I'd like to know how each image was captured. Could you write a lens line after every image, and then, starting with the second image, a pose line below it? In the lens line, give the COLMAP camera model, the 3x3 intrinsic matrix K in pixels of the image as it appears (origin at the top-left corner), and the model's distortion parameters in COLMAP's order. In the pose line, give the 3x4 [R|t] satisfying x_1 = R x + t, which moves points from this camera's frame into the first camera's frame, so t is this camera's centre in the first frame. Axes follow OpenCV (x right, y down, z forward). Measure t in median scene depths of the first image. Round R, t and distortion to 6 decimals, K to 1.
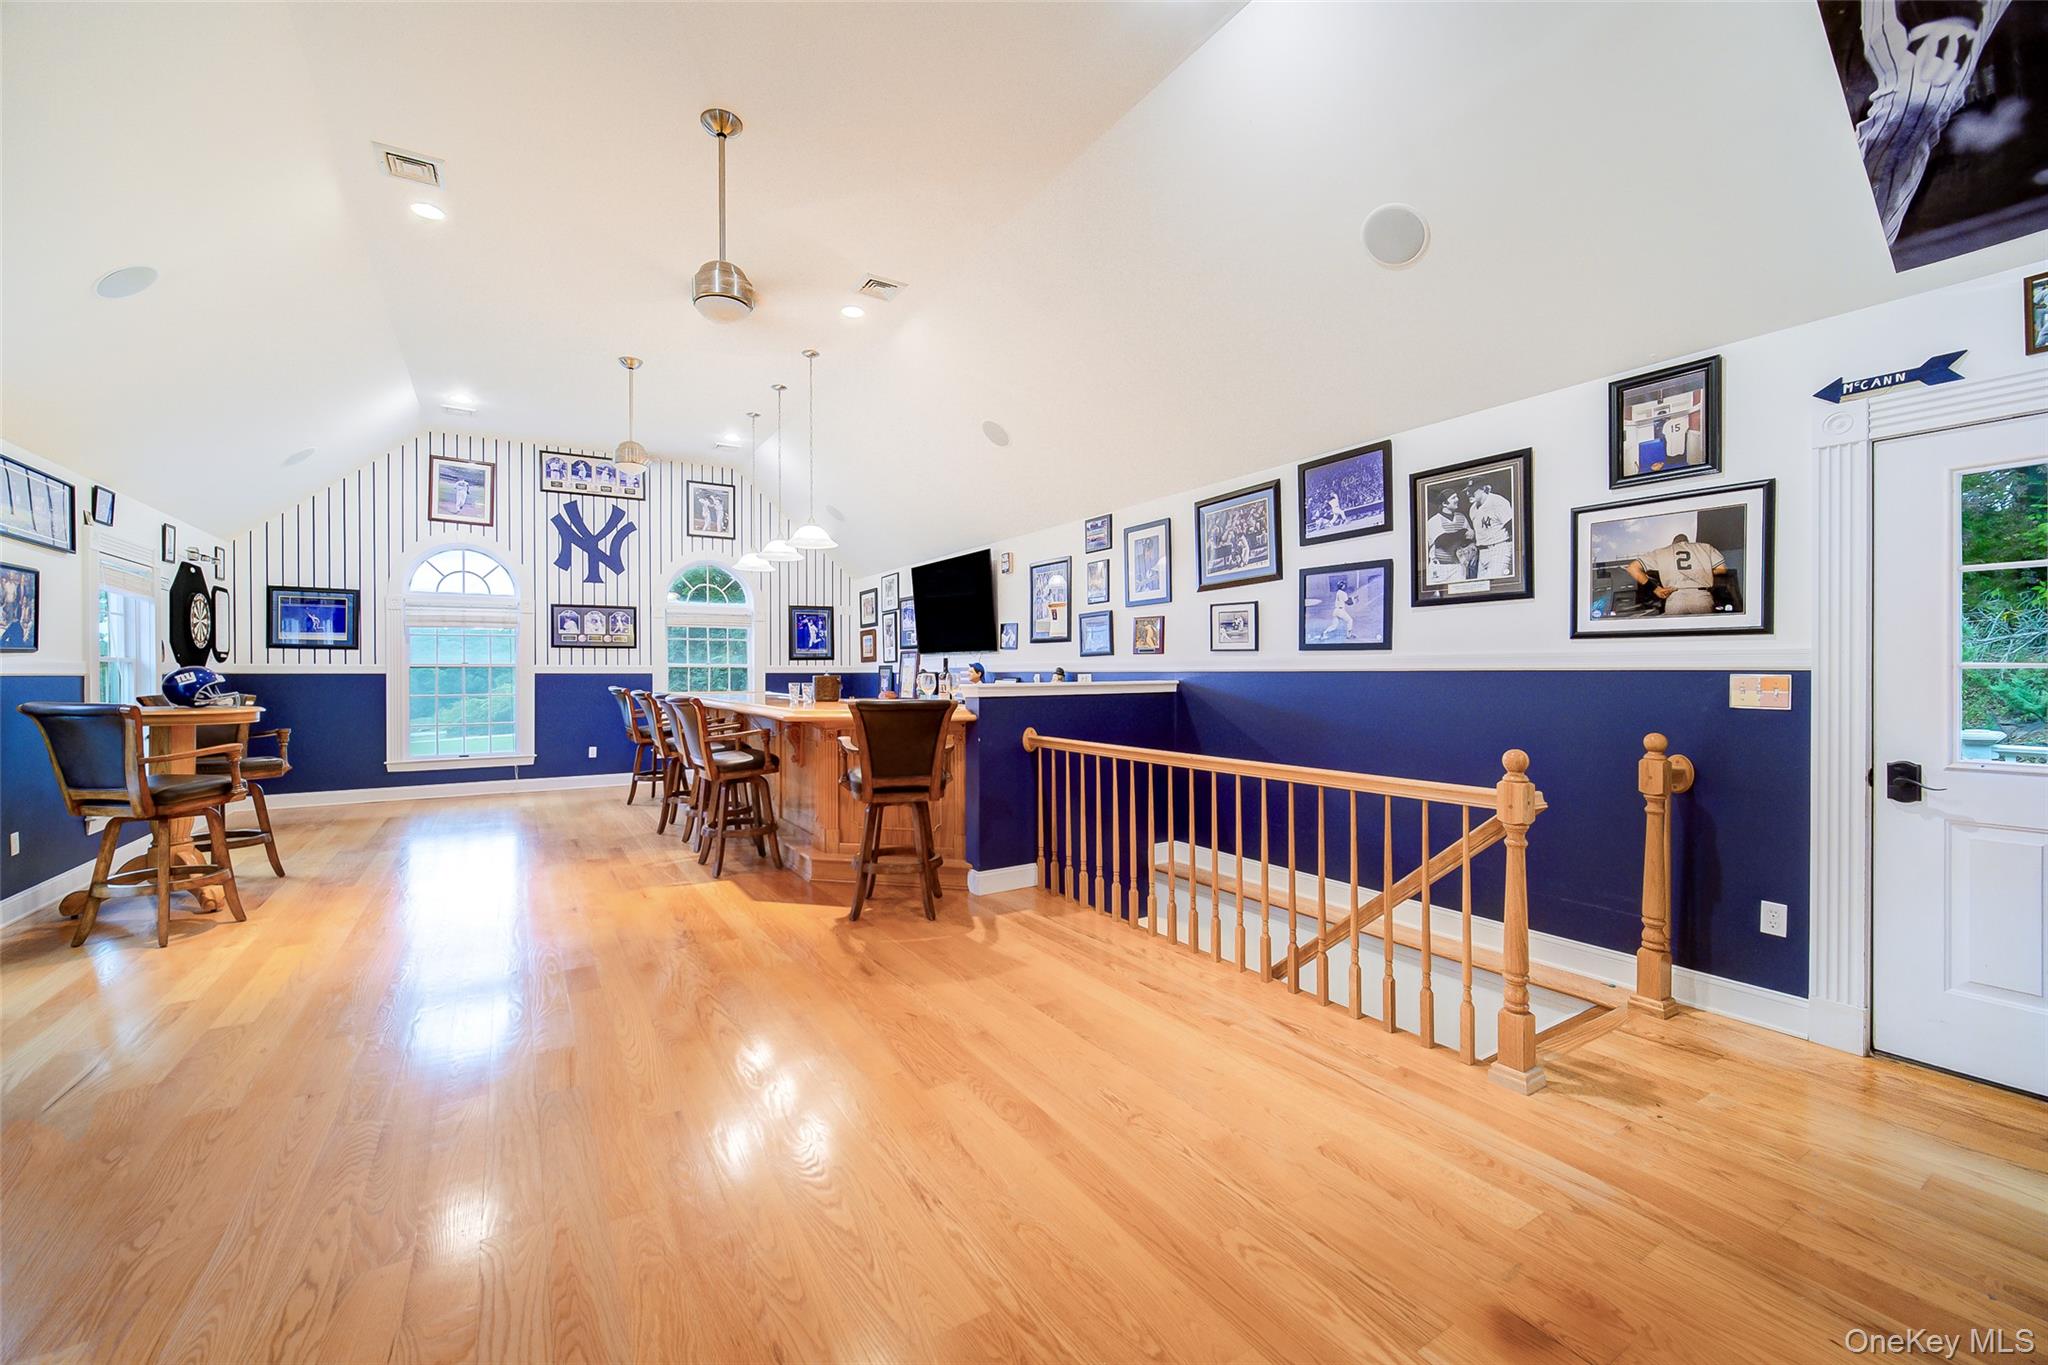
lens RADIAL K [[820.2, 0, 1012.5], [0, 820.2, 675.7], [0, 0, 1]] dist [0.001016, -0.001993]
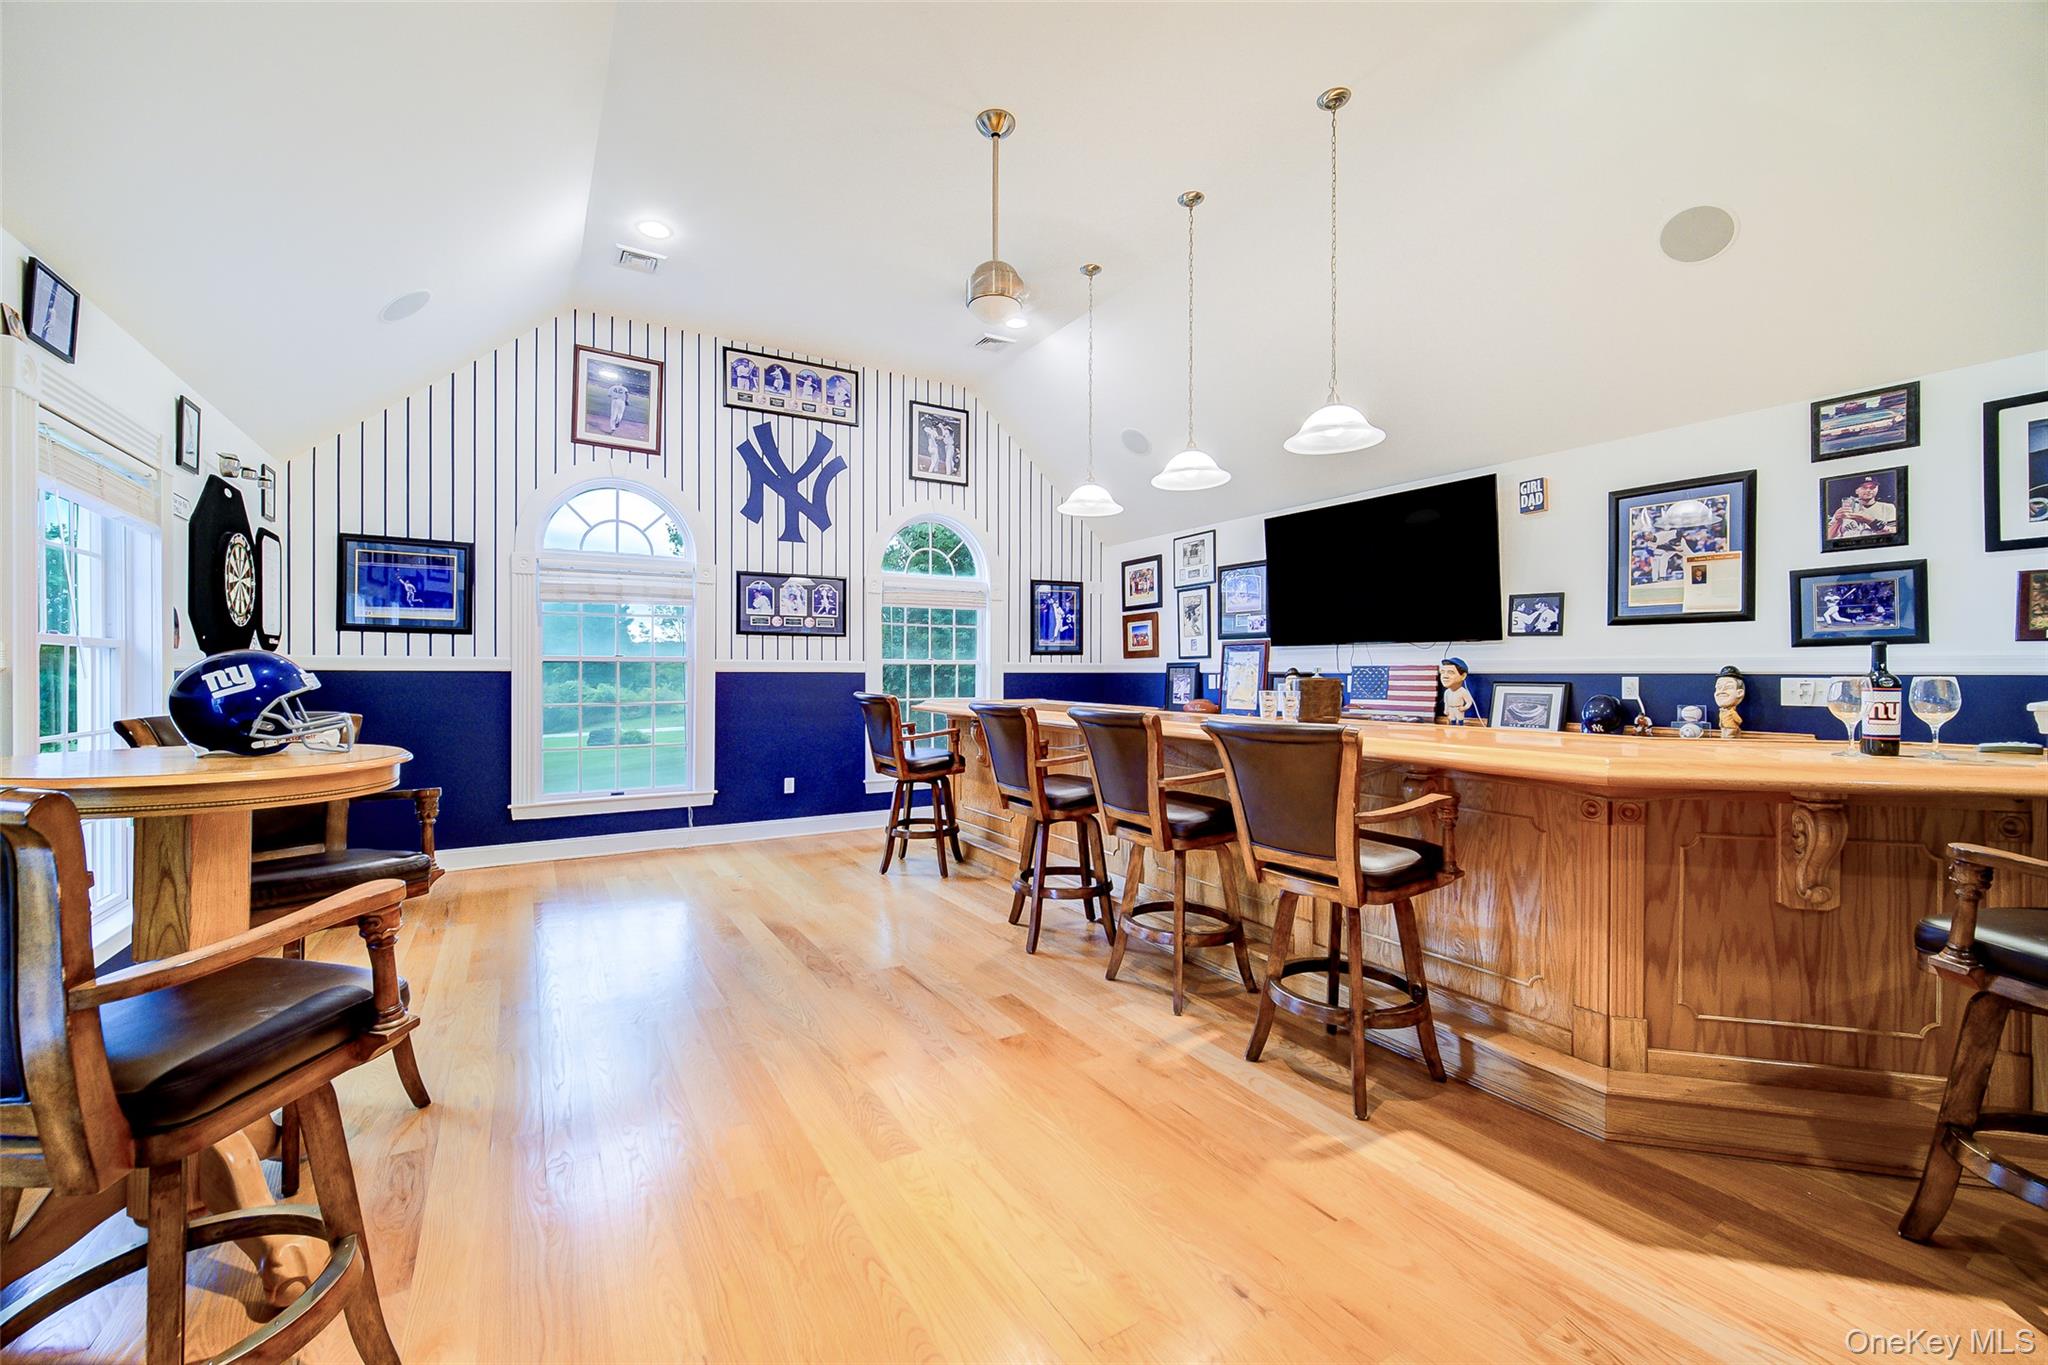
lens RADIAL K [[820.2, 0, 1008.4], [0, 820.2, 673.4], [0, 0, 1]] dist [0.001016, -0.001993]
pose [[0.999899, 0.004769, -0.013417, -0.409050], [-0.004809, 0.999984, -0.002968, -0.000598], [0.013402, 0.003032, 0.999906, 0.397486]]
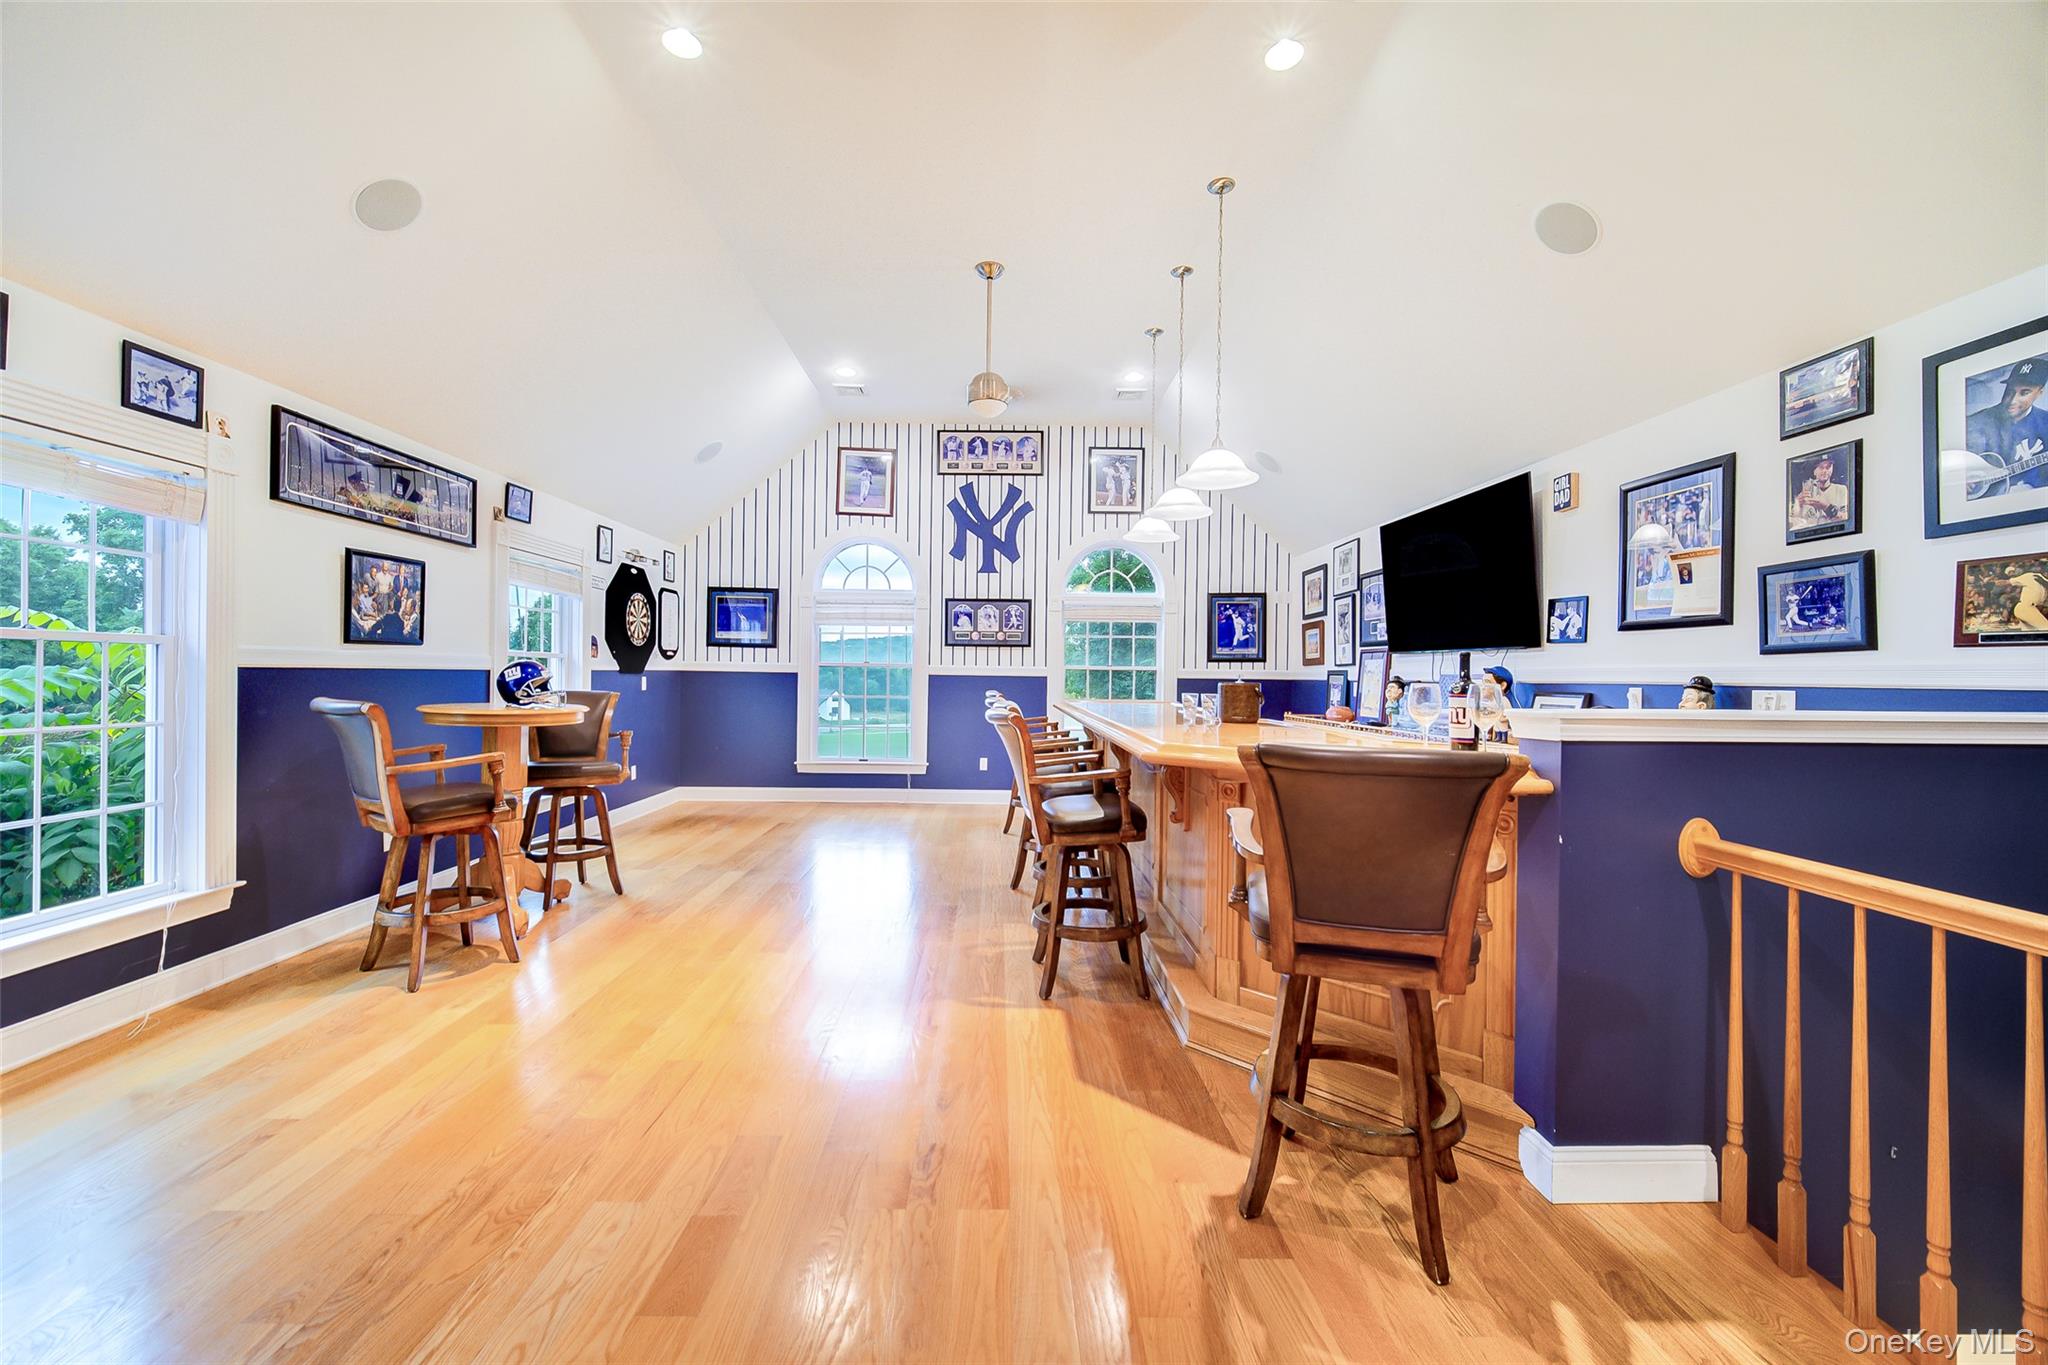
lens RADIAL K [[820.2, 0, 1008.0], [0, 820.2, 677.0], [0, 0, 1]] dist [0.001016, -0.001993]
pose [[0.858733, 0.015056, -0.512202, -0.047367], [-0.017831, 0.999841, -0.000504, -0.001457], [0.512113, 0.009565, 0.858865, 0.324455]]
